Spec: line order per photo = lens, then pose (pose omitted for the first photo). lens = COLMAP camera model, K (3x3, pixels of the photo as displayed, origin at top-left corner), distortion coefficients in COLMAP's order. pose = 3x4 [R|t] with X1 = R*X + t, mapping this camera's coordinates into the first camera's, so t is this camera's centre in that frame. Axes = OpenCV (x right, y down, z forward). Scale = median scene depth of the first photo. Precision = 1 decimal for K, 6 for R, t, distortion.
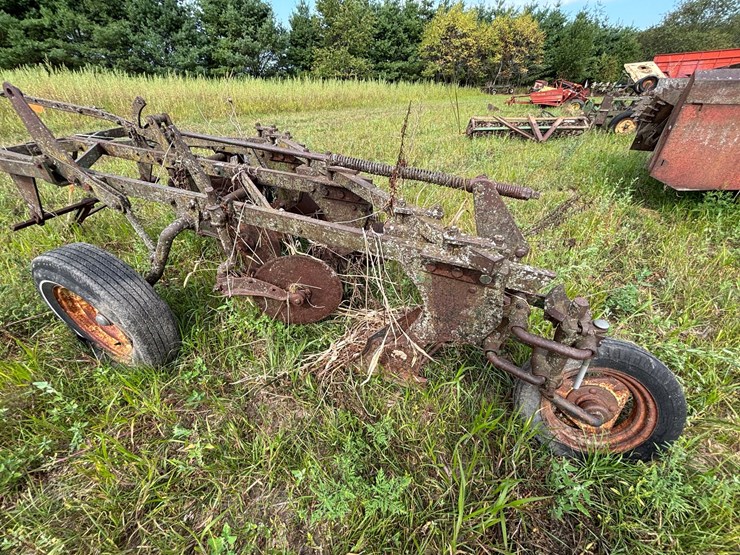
lens RADIAL K [[297.2, 0, 368.6], [0, 297.2, 276.7], [0, 0, 1]] dist [0.002962, -0.000404]
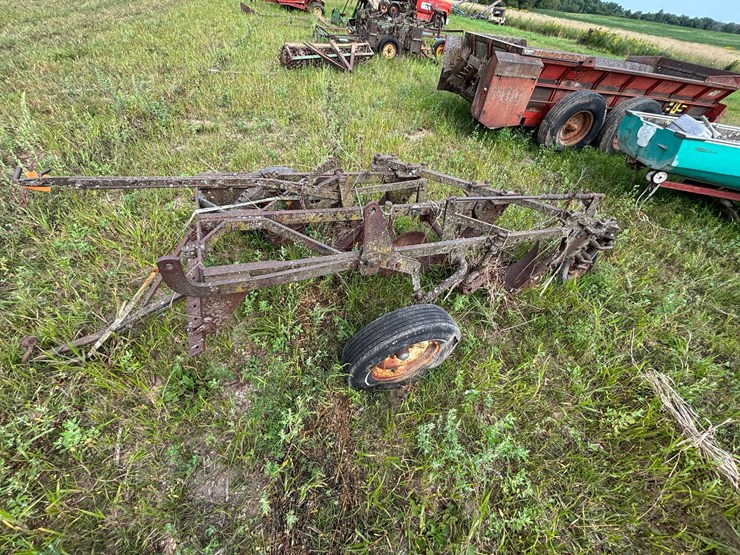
lens RADIAL K [[297.2, 0, 369.4], [0, 297.2, 277.5], [0, 0, 1]] dist [0.002962, -0.000404]
pose [[0.716674, -0.427280, 0.551189, -1.200281], [0.268255, 0.898426, 0.347664, -0.493770], [-0.643752, -0.101302, 0.758499, 0.129969]]
